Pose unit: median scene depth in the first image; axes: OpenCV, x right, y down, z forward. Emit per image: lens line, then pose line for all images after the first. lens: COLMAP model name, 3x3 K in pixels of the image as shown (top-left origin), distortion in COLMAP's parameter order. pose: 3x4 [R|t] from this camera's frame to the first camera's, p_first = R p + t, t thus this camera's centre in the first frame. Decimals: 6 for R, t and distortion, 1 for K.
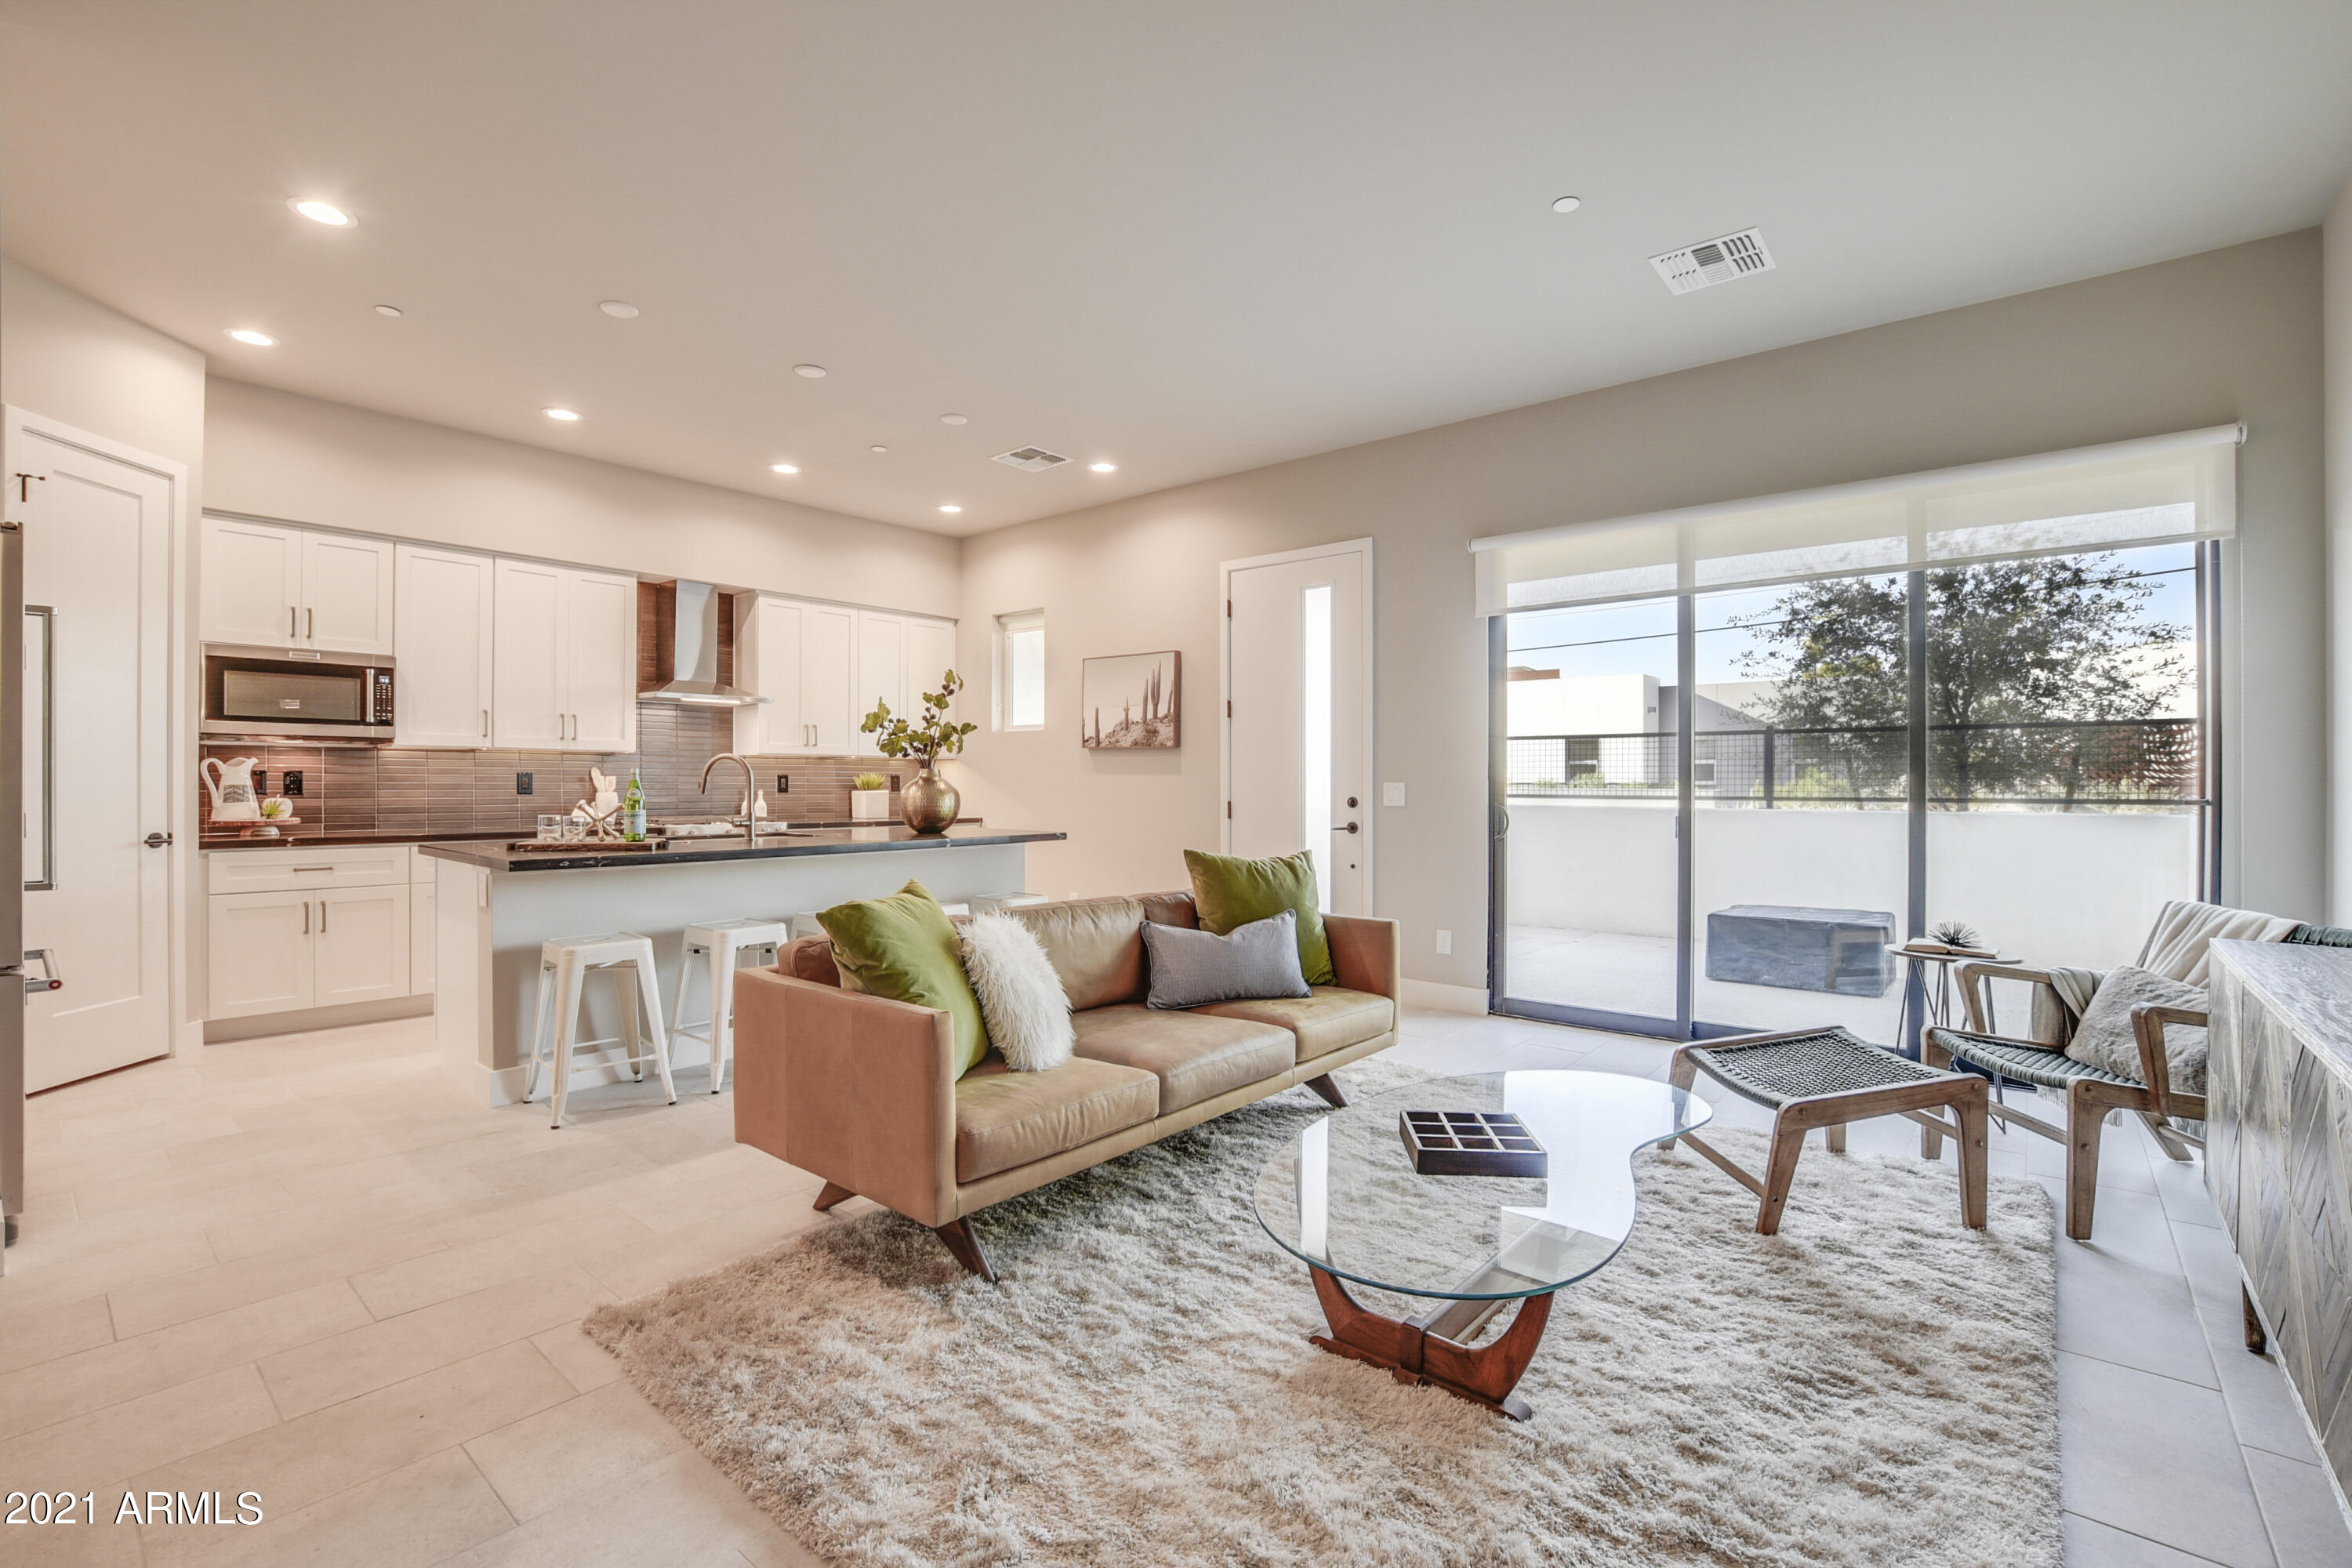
lens RADIAL K [[1009.5, 0, 1175.0], [0, 1009.5, 785.2], [0, 0, 1]] dist [-0.029189, 0.004287]
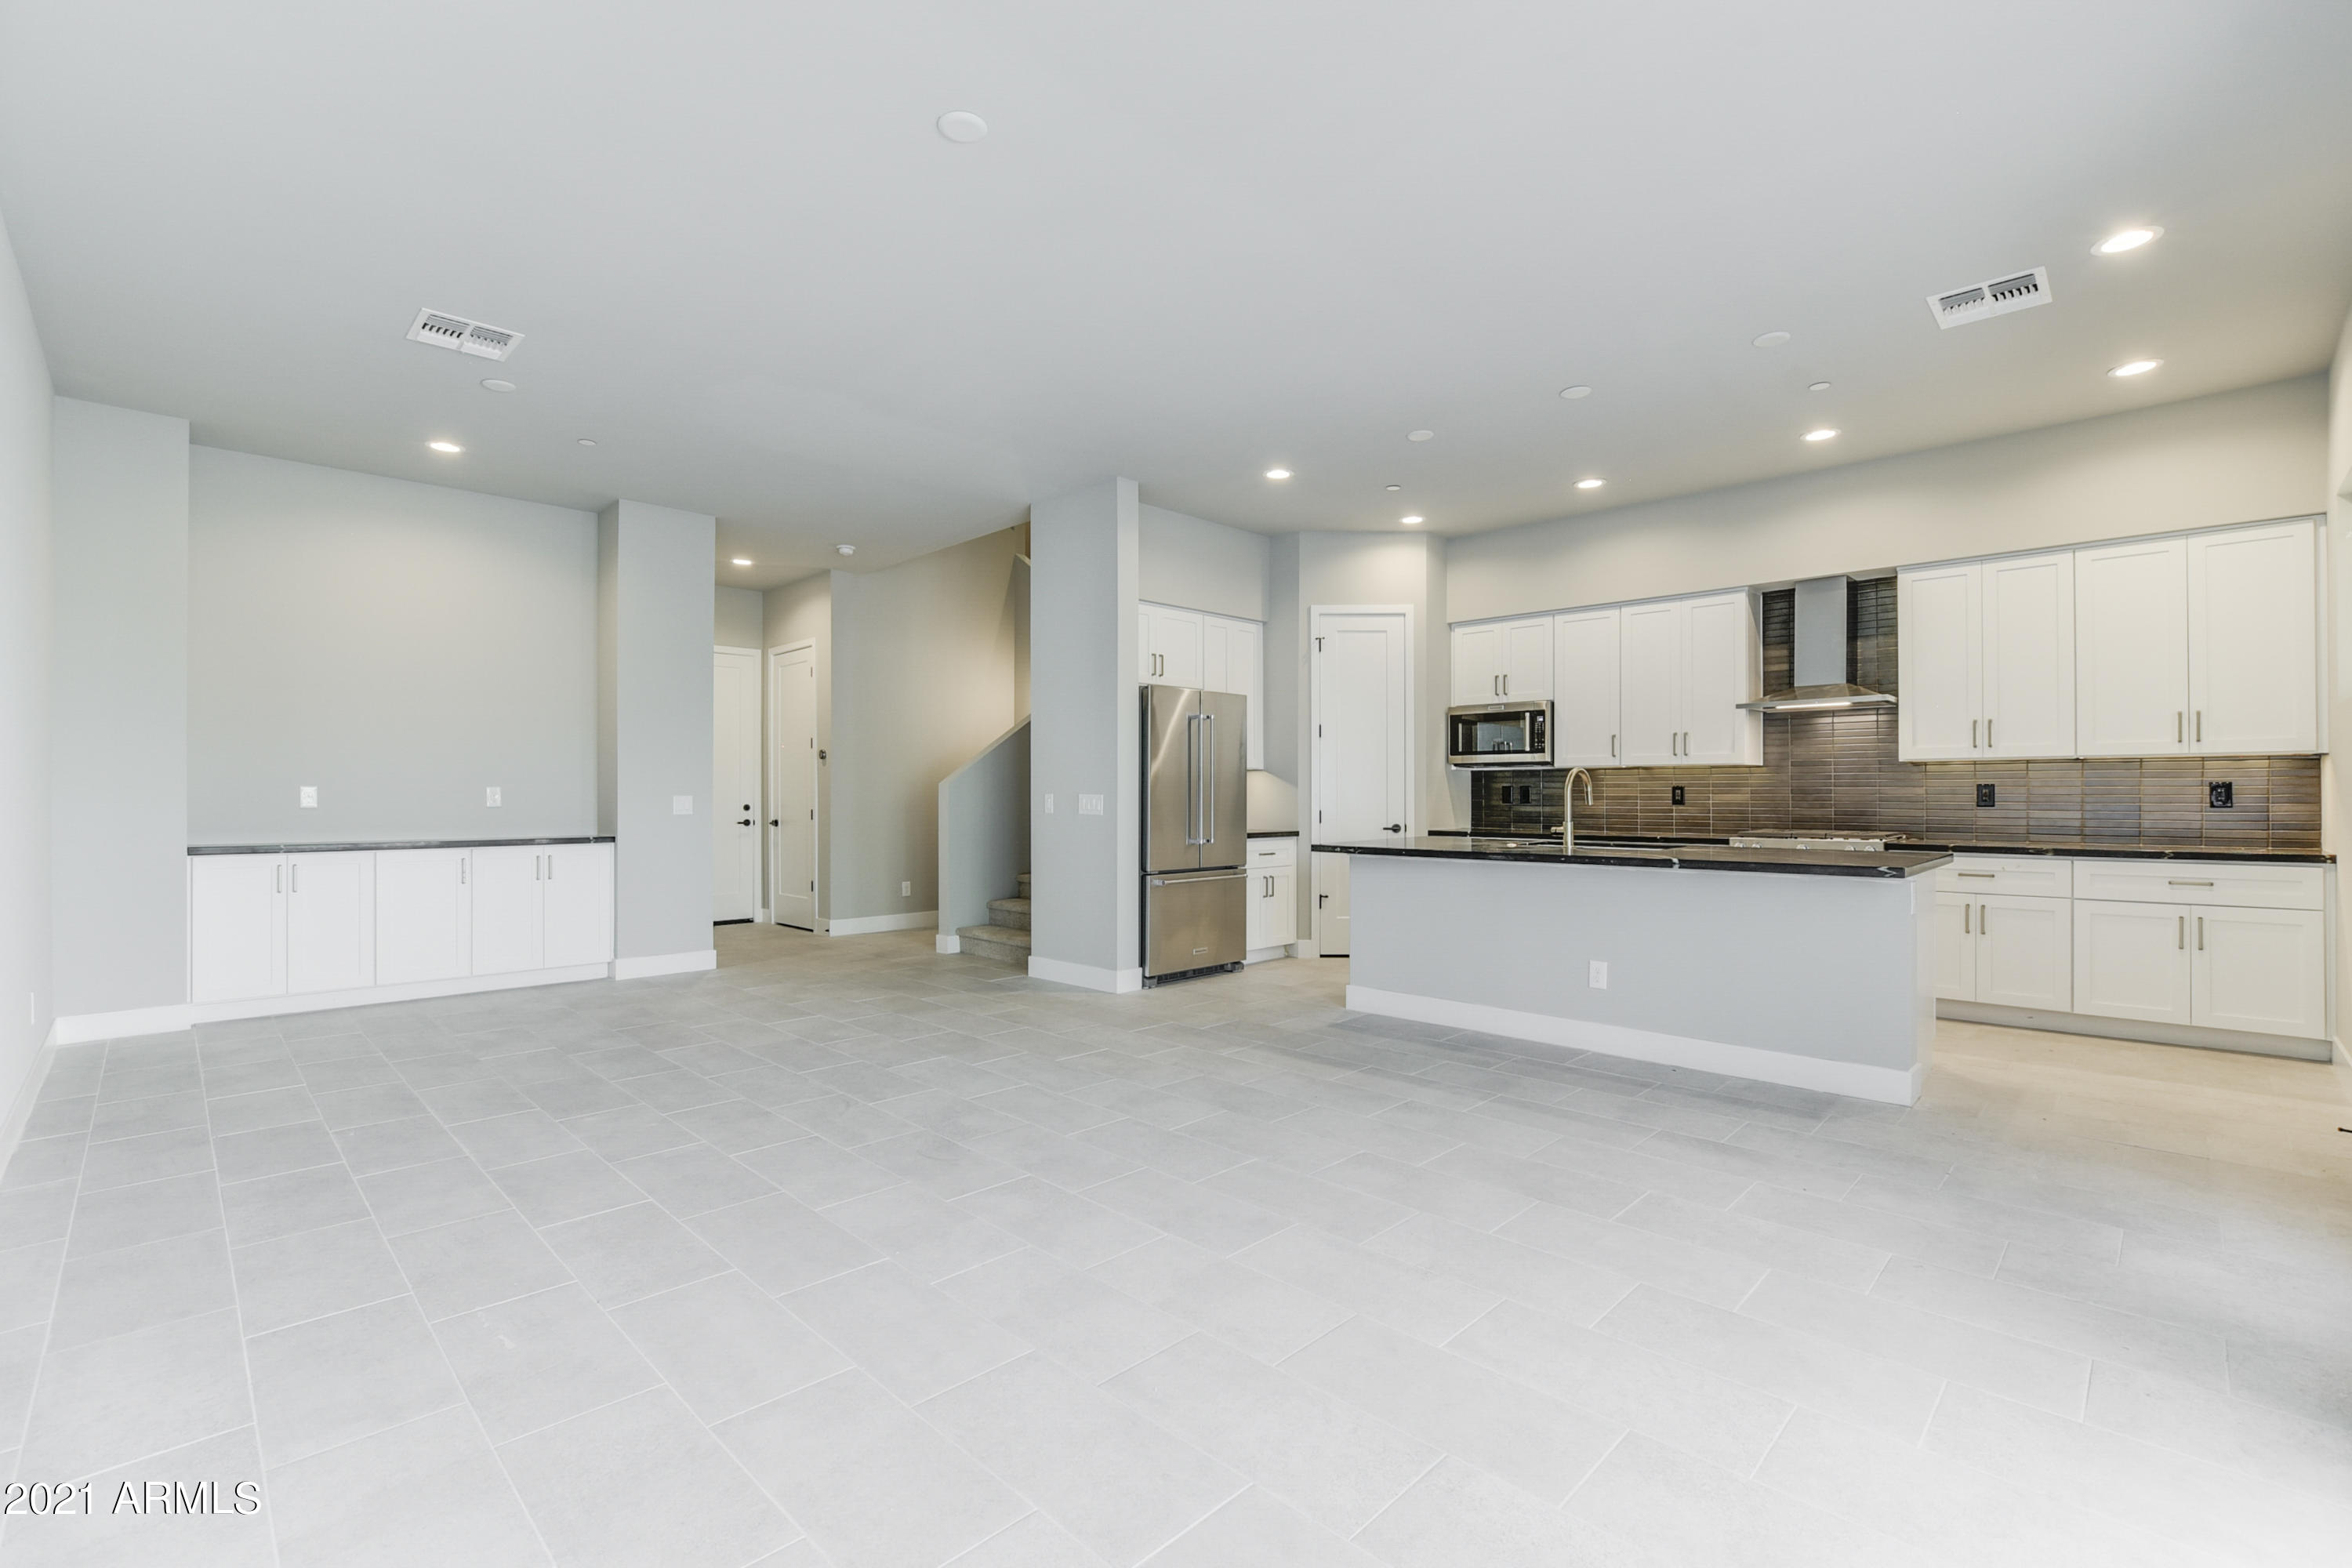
lens RADIAL K [[1043.0, 0, 1168.2], [0, 1043.0, 787.5], [0, 0, 1]] dist [-0.024497, 0.001241]
pose [[-0.064188, -0.005186, -0.997924, 0.630868], [0.002082, 0.999984, -0.005331, -0.005865], [0.997936, -0.002419, -0.064177, 0.564823]]
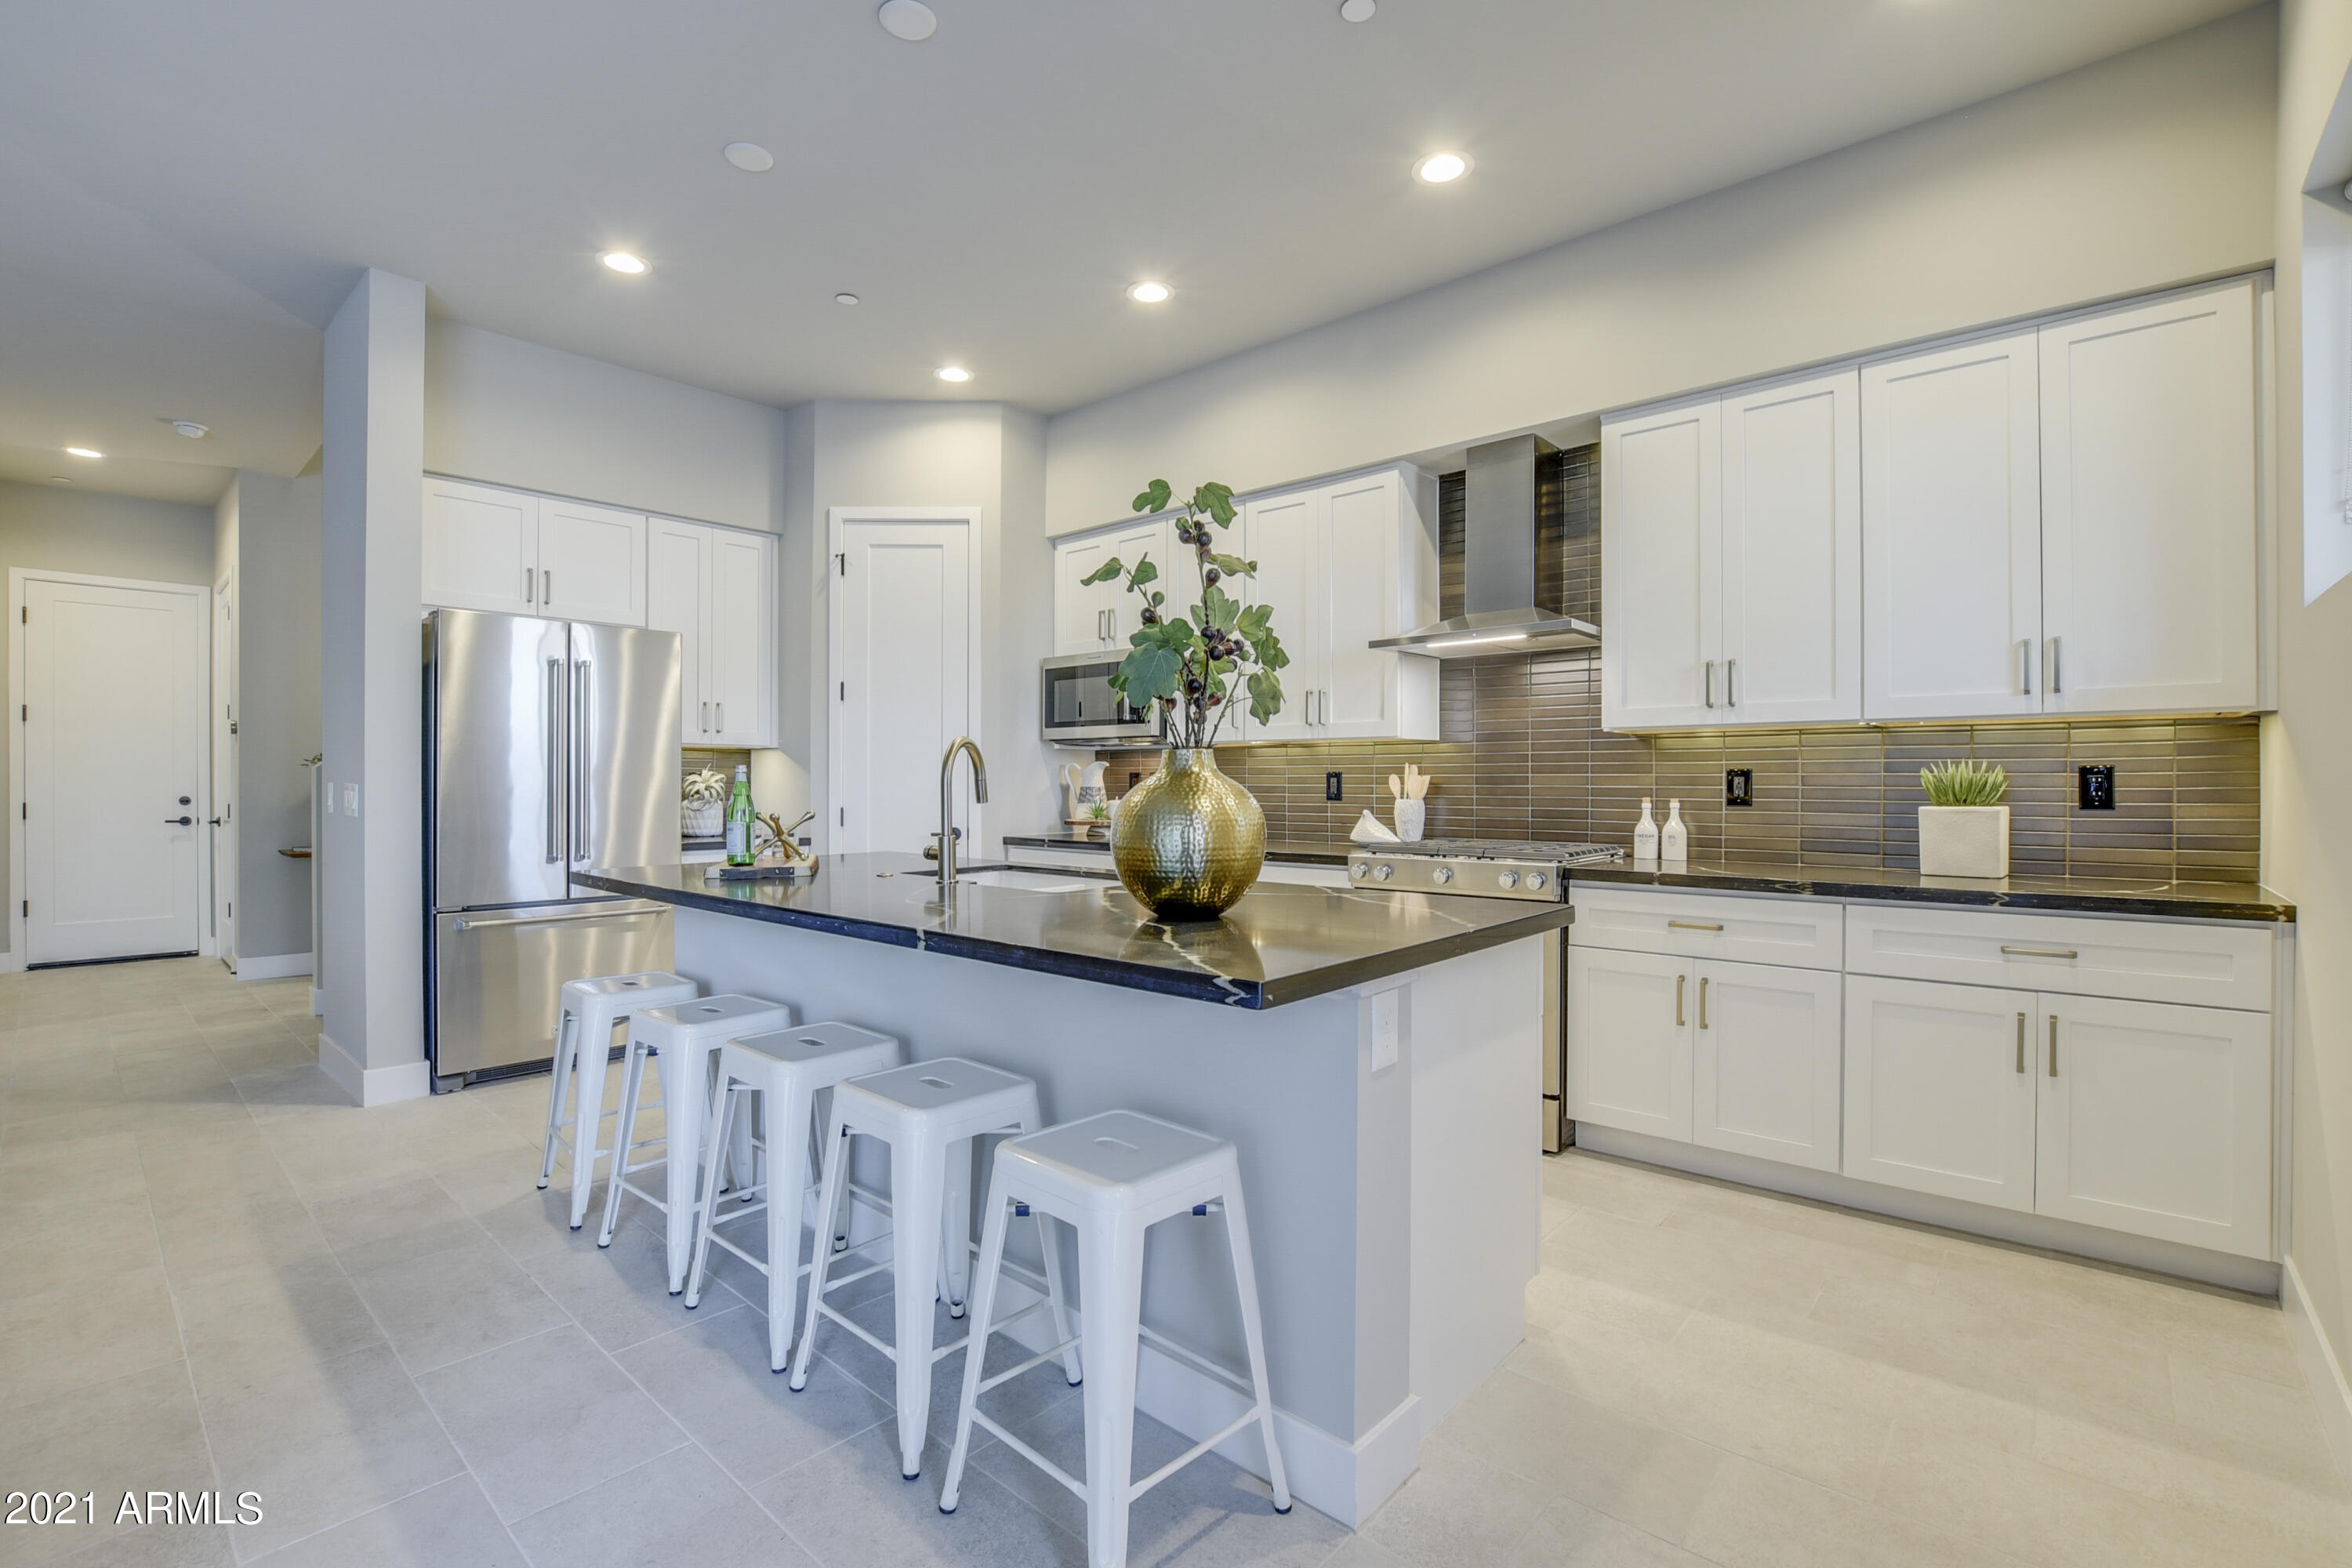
lens RADIAL K [[1038.8, 0, 1175.4], [0, 1038.8, 782.7], [0, 0, 1]] dist [-0.031227, -0.000151]
pose [[-0.025890, 0.000299, -0.999665, 0.158846], [-0.003339, 0.999994, 0.000386, -0.003985], [0.999659, 0.003348, -0.025889, 1.019155]]
